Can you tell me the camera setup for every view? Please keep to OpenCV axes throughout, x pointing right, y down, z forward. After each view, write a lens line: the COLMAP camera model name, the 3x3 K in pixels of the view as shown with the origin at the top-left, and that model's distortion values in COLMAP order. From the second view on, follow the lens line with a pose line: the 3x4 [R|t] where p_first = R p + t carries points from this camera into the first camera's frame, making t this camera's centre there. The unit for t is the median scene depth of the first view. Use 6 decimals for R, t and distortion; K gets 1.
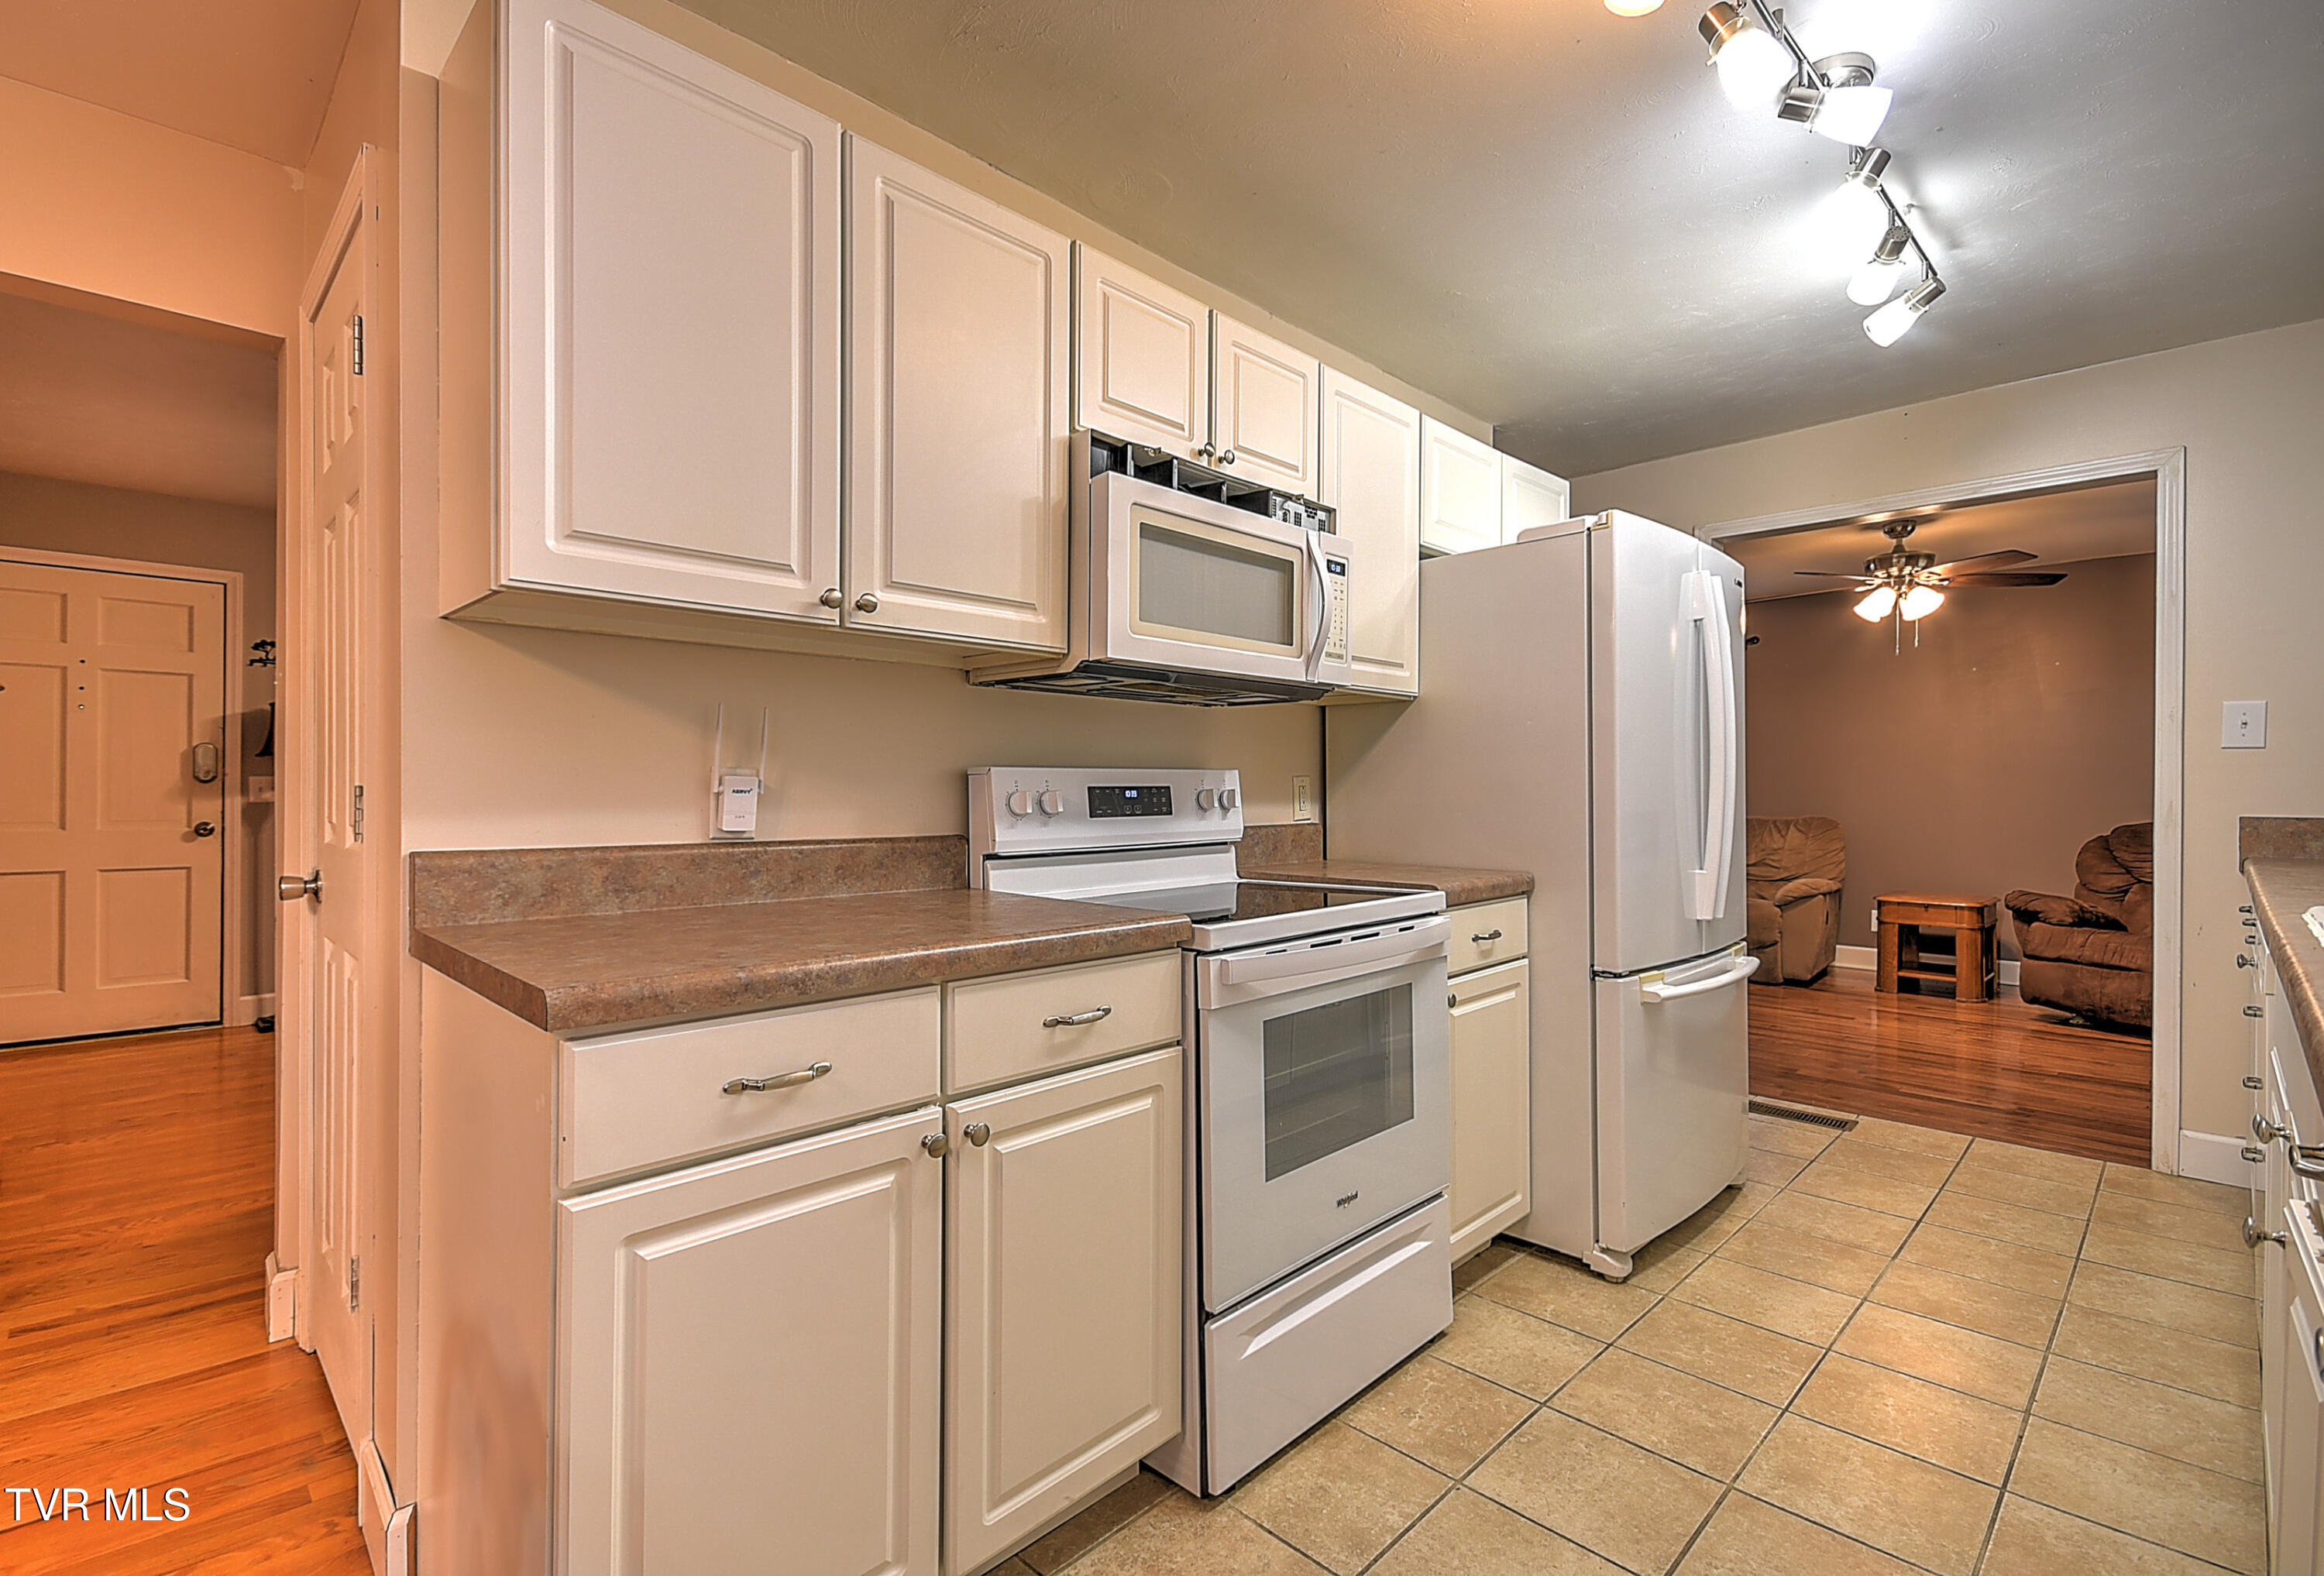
lens RADIAL K [[1036.4, 0, 1128.3], [0, 1036.4, 788.1], [0, 0, 1]] dist [0.003381, -0.003824]
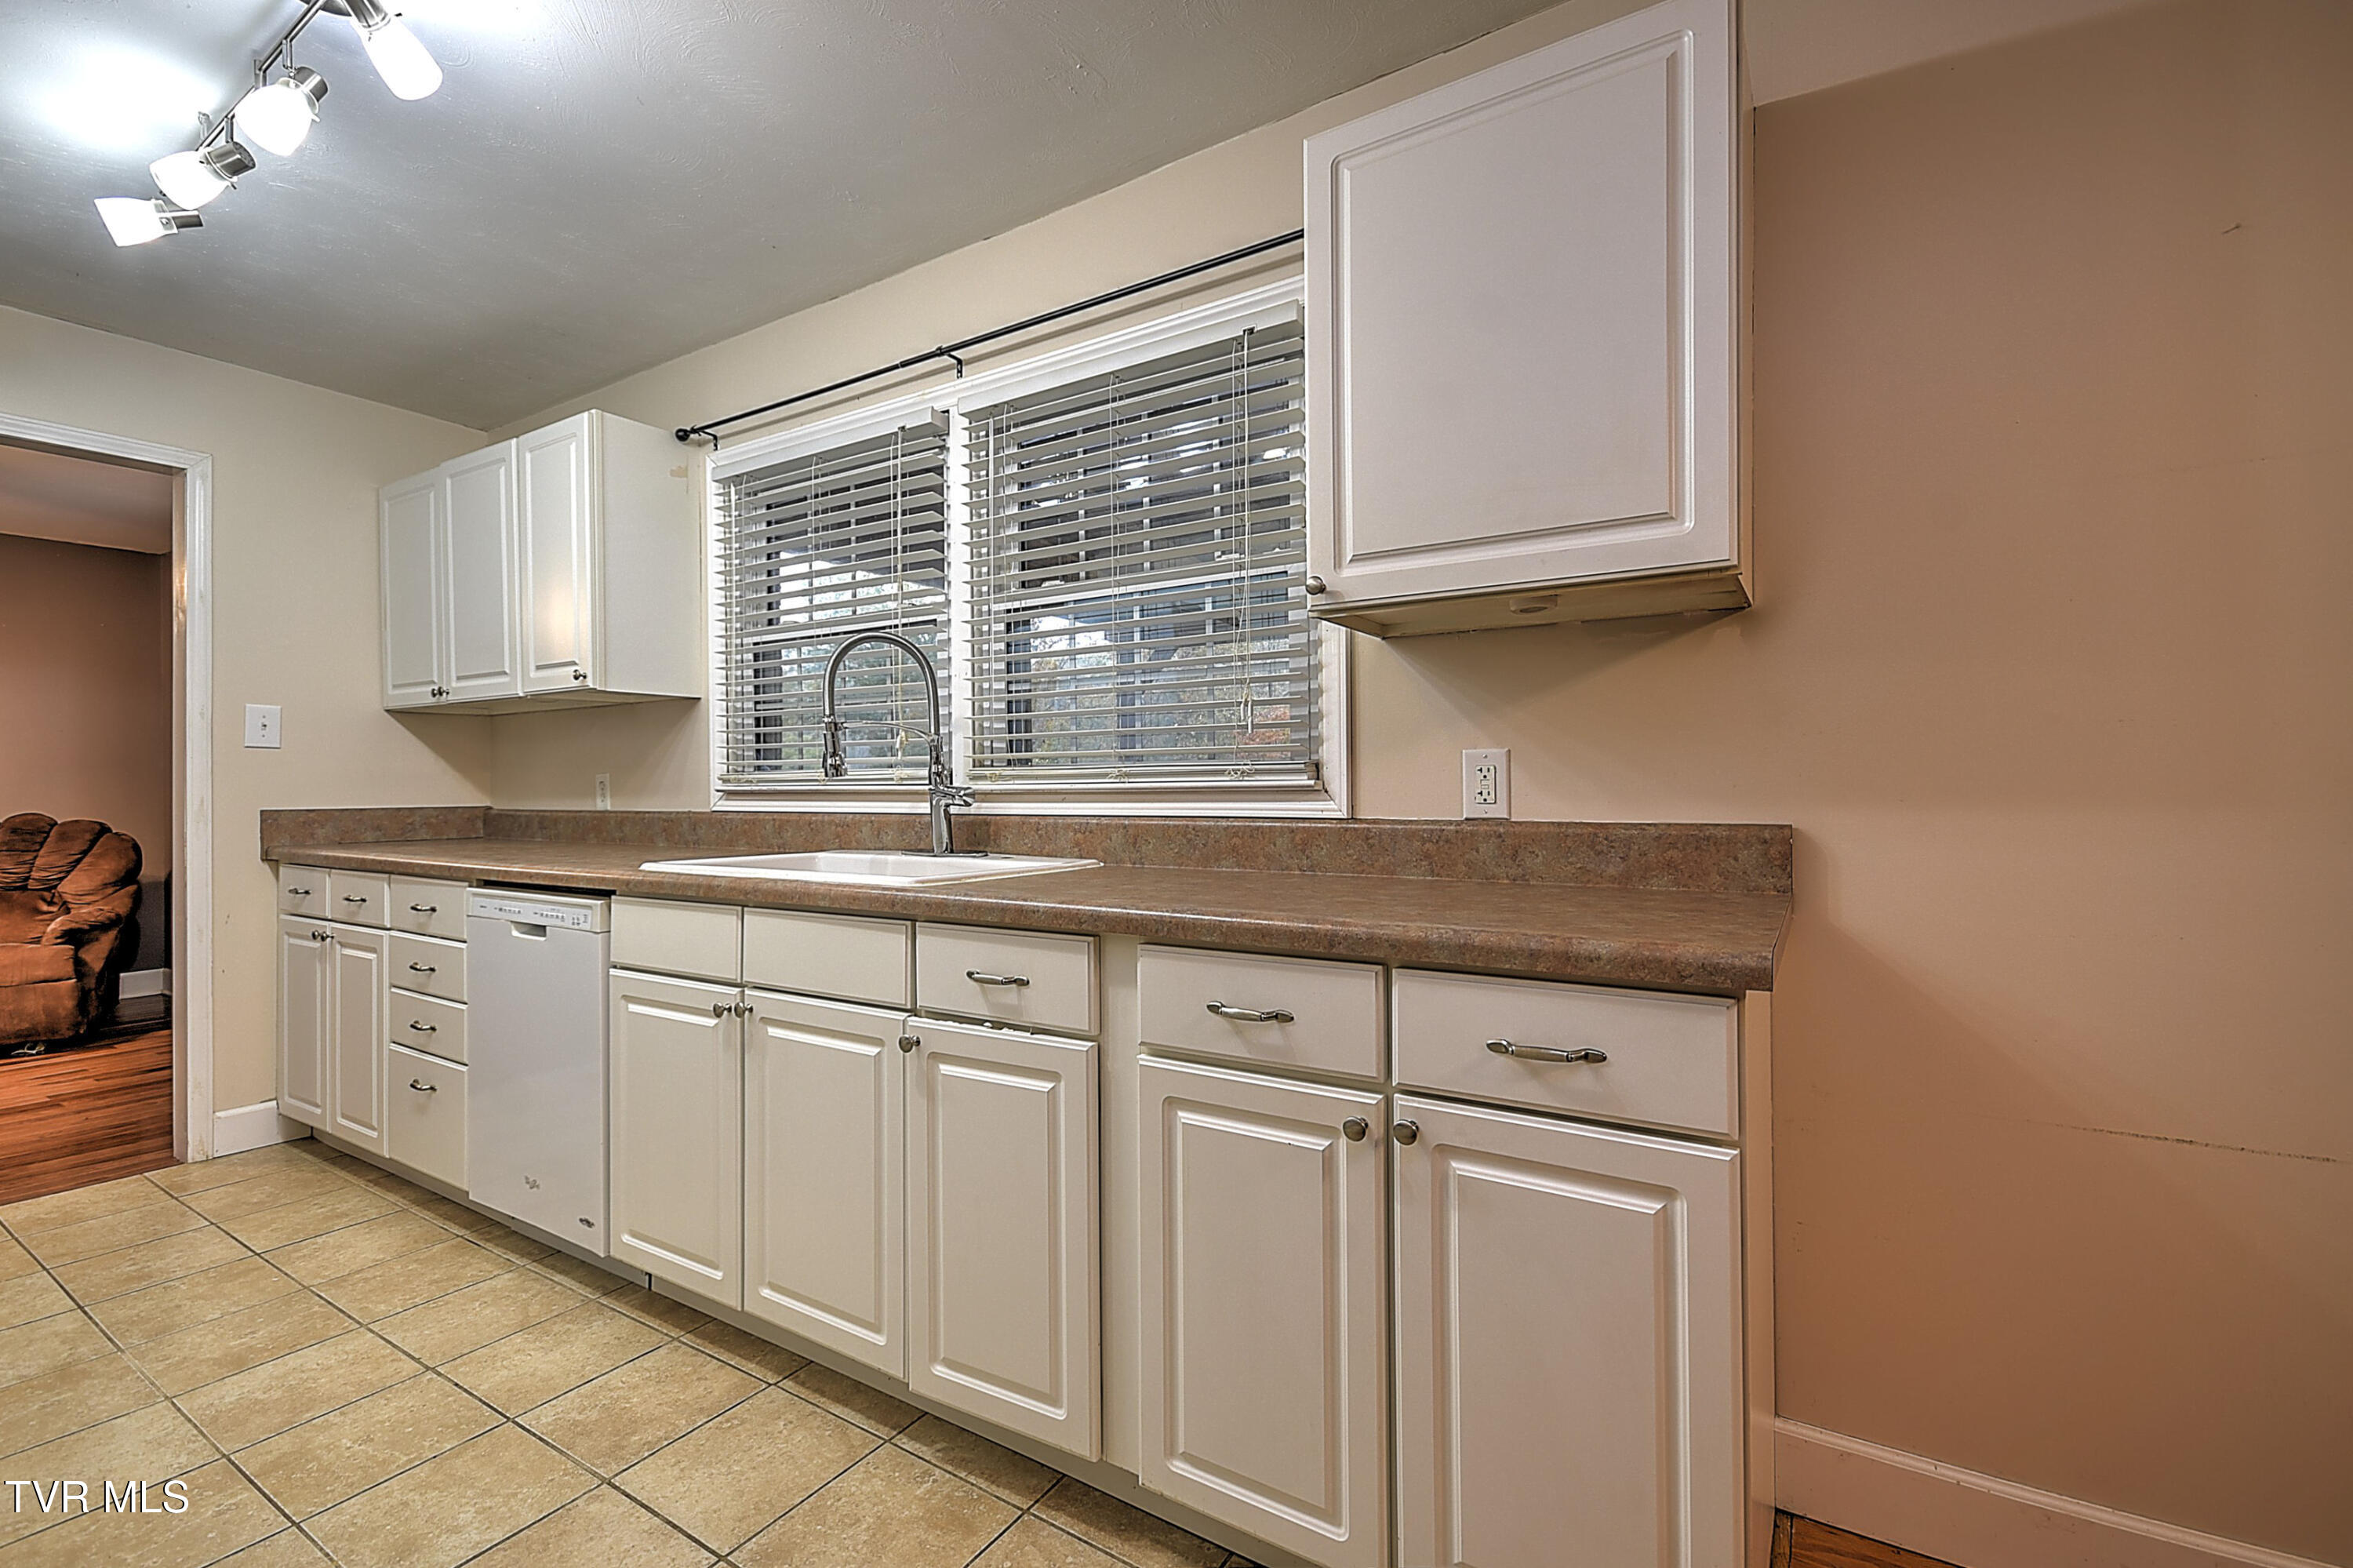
lens RADIAL K [[1008.5, 0, 1173.9], [0, 1008.5, 786.0], [0, 0, 1]] dist [0.000571, -0.006823]
pose [[-0.251630, 0.000250, 0.967823, -0.255703], [0.002399, 0.999997, 0.000365, 0.004610], [-0.967821, 0.002413, -0.251630, 0.409841]]
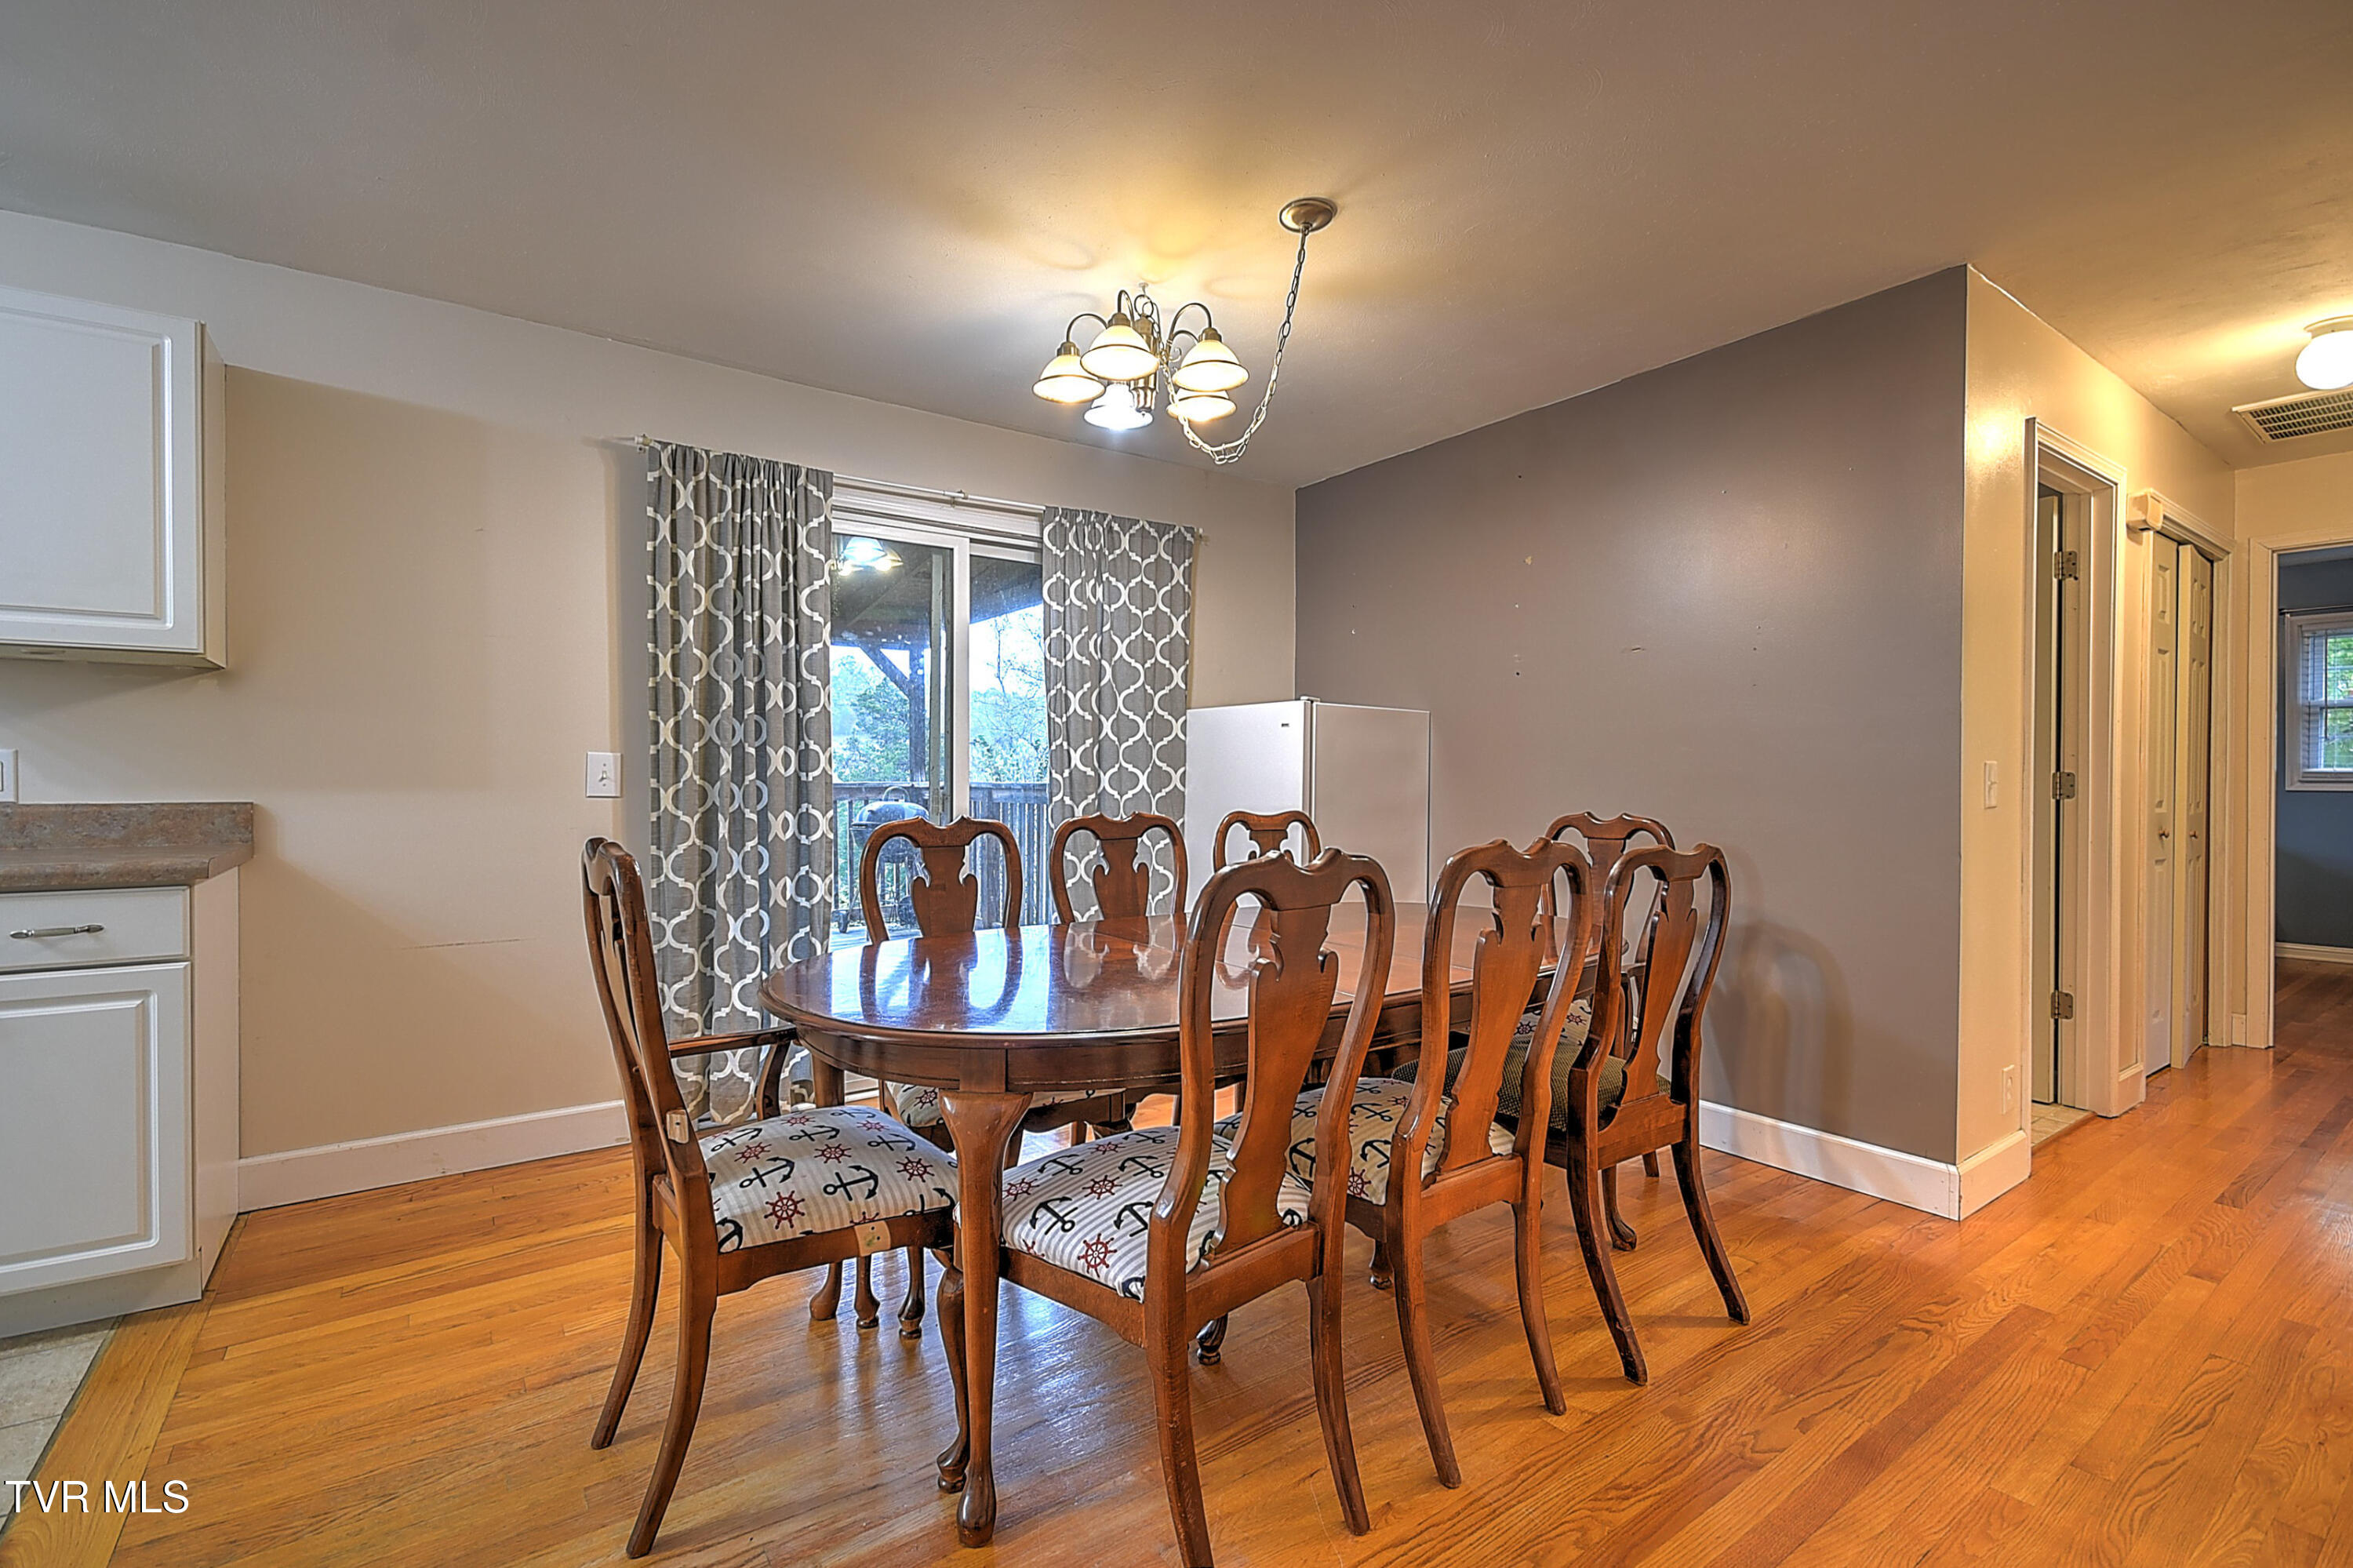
lens RADIAL K [[1081.4, 0, 1161.5], [0, 1081.4, 784.6], [0, 0, 1]] dist [0.000612, -0.000433]
pose [[-0.987785, -0.003403, 0.155786, -0.881690], [-0.002522, 0.999980, 0.005855, 0.003192], [-0.155803, 0.005391, -0.987774, 0.862805]]
